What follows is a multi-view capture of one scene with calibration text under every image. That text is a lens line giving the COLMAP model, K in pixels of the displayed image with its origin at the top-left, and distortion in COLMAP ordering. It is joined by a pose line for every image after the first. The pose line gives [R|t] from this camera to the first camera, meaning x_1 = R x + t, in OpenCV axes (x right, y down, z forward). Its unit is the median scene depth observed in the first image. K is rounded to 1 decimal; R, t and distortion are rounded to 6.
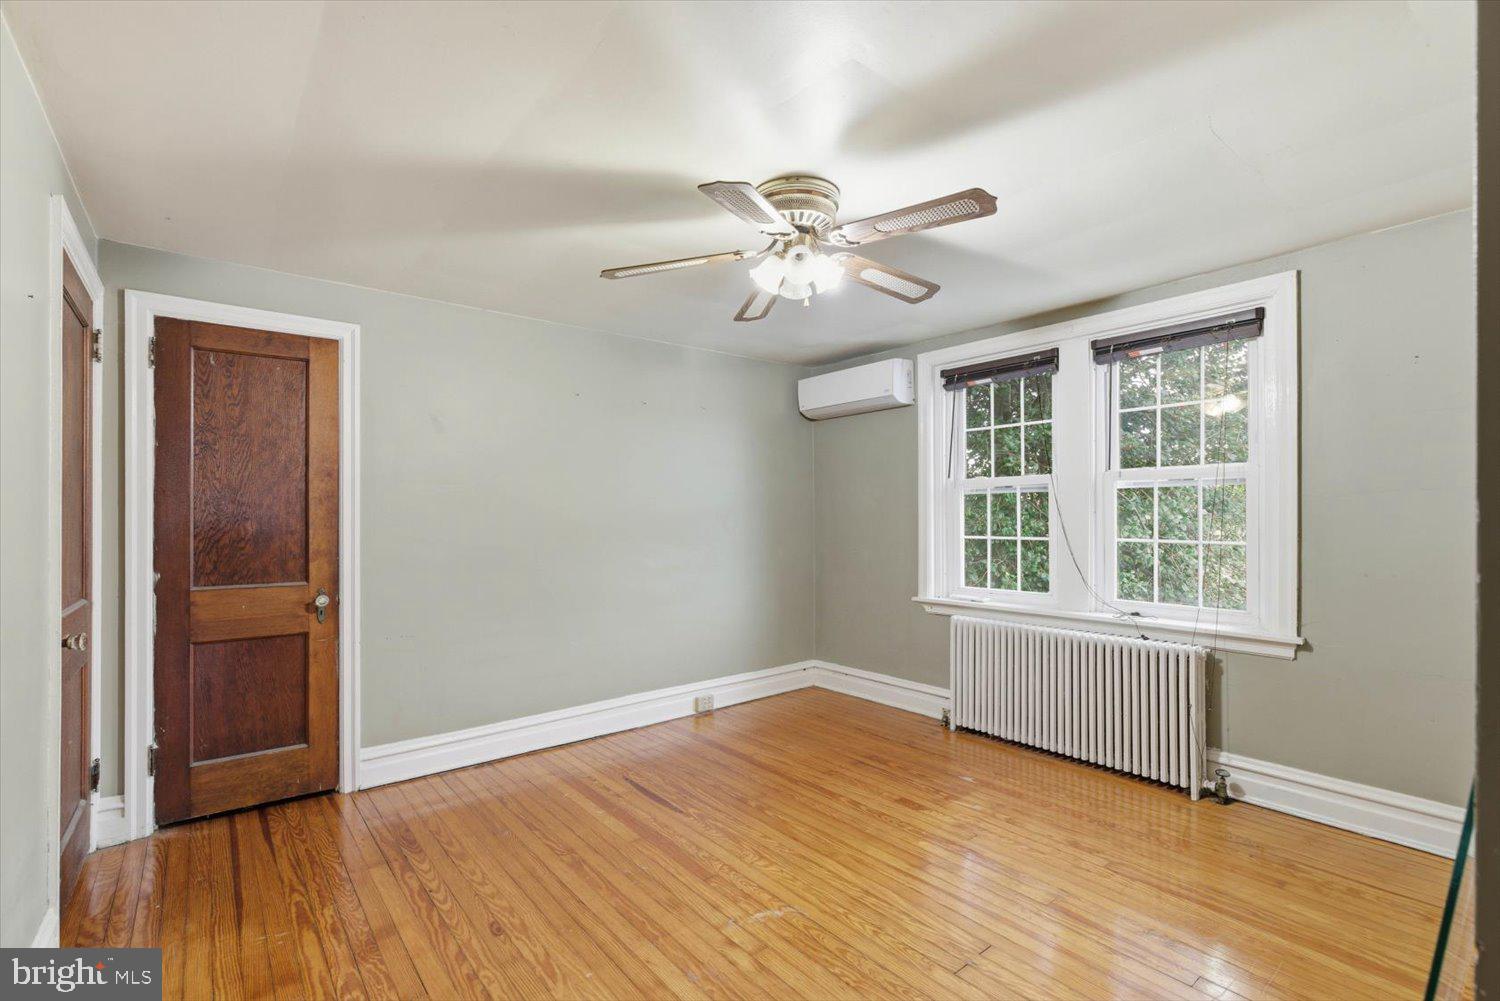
lens RADIAL K [[676.1, 0, 755.3], [0, 676.1, 508.1], [0, 0, 1]] dist [0.001061, 0.001064]
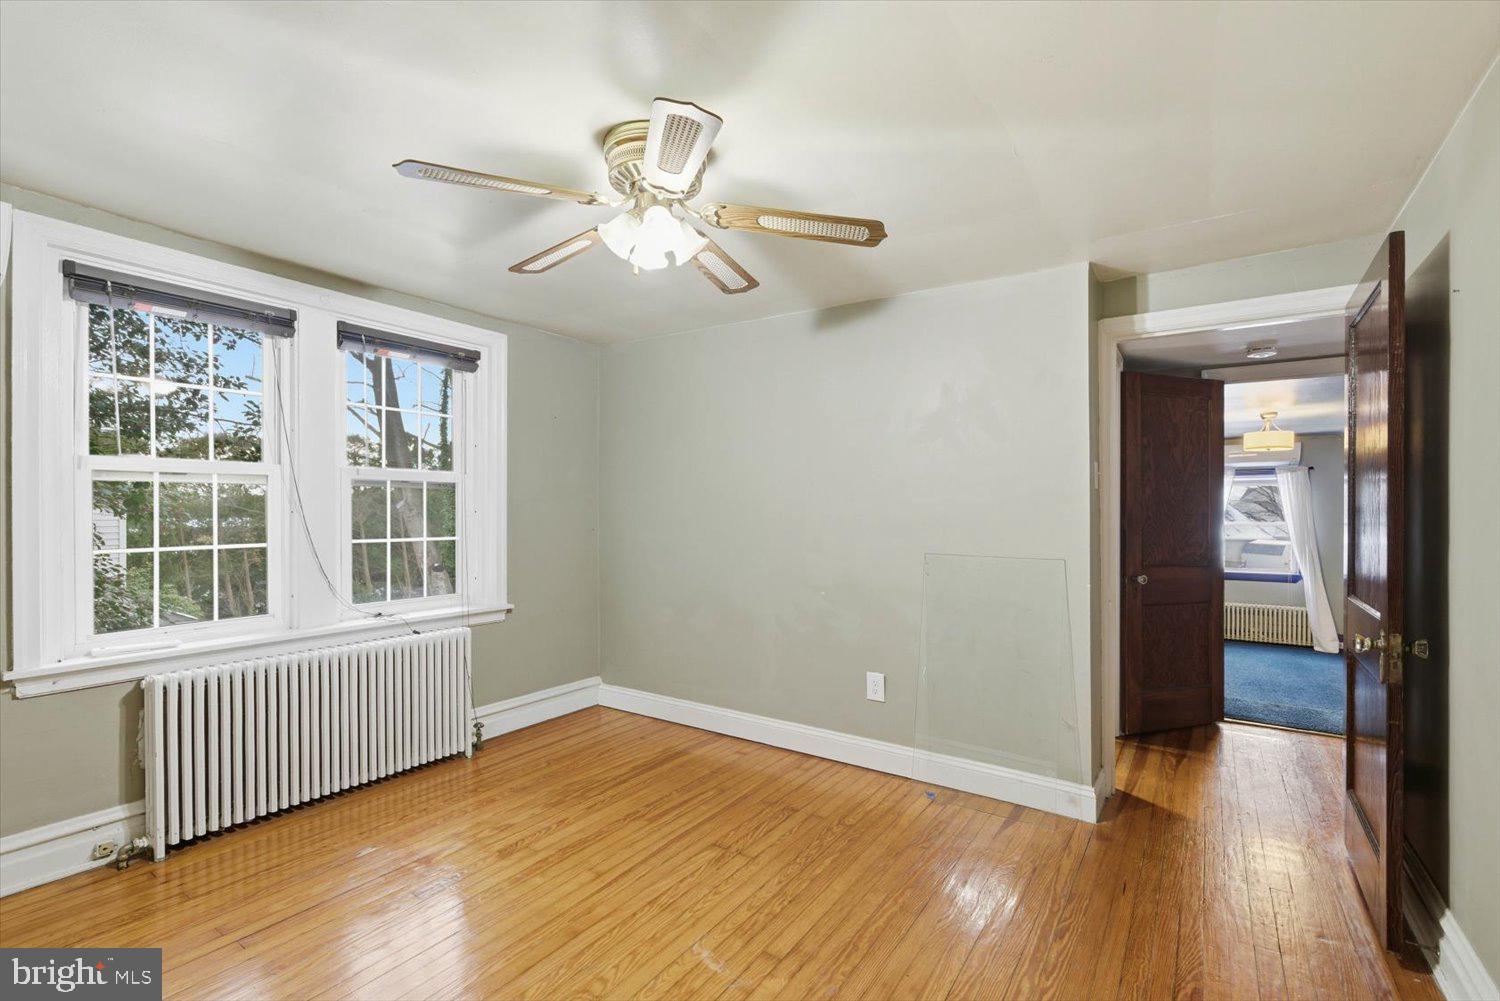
lens RADIAL K [[676.1, 0, 750.5], [0, 676.1, 509.9], [0, 0, 1]] dist [0.001061, 0.001064]
pose [[-0.282659, 0.012180, 0.959143, -0.552013], [-0.003460, 0.999900, -0.013718, 0.015565], [-0.959214, -0.007197, -0.282588, 0.780856]]
